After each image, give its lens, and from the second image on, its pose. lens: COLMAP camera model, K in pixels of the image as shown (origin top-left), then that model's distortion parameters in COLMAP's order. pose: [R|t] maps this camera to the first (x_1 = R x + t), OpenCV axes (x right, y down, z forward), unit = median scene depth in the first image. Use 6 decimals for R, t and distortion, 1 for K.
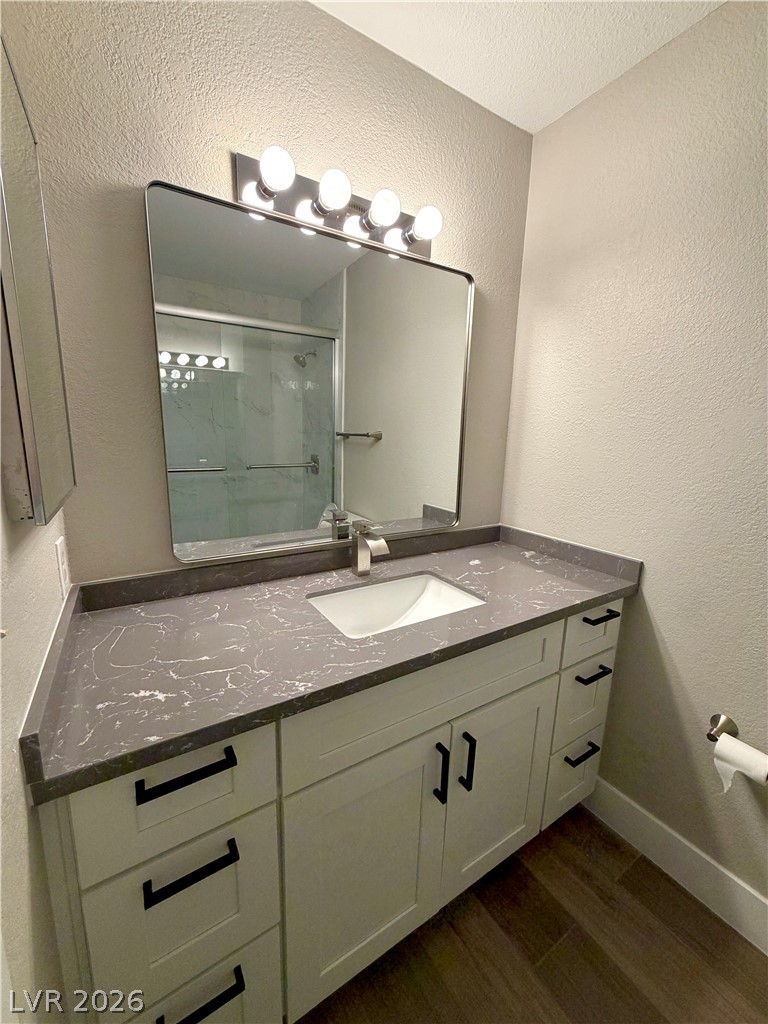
lens RADIAL K [[409.2, 0, 384.0], [0, 409.2, 512.0], [0, 0, 1]] dist [-0.000450, 0.000101]
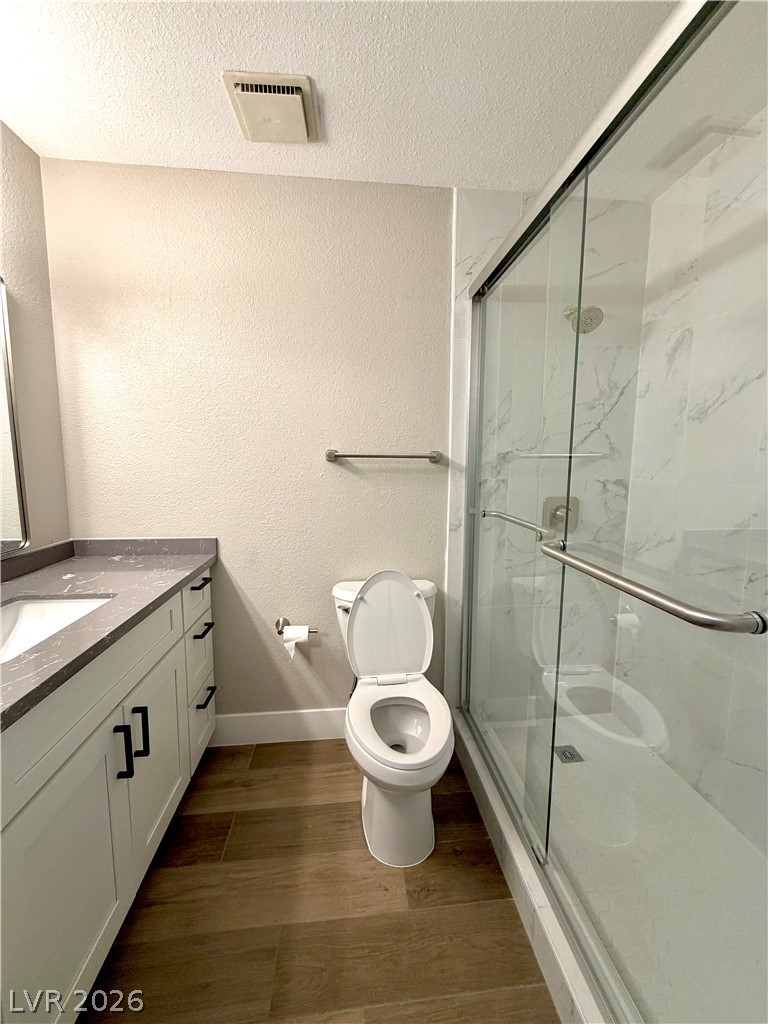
lens RADIAL K [[409.2, 0, 384.0], [0, 409.2, 512.0], [0, 0, 1]] dist [-0.000450, 0.000101]
pose [[0.448517, -0.133195, 0.883794, -0.318032], [0.174785, 0.982812, 0.059416, 0.053573], [-0.876517, 0.127825, 0.464089, -0.140558]]
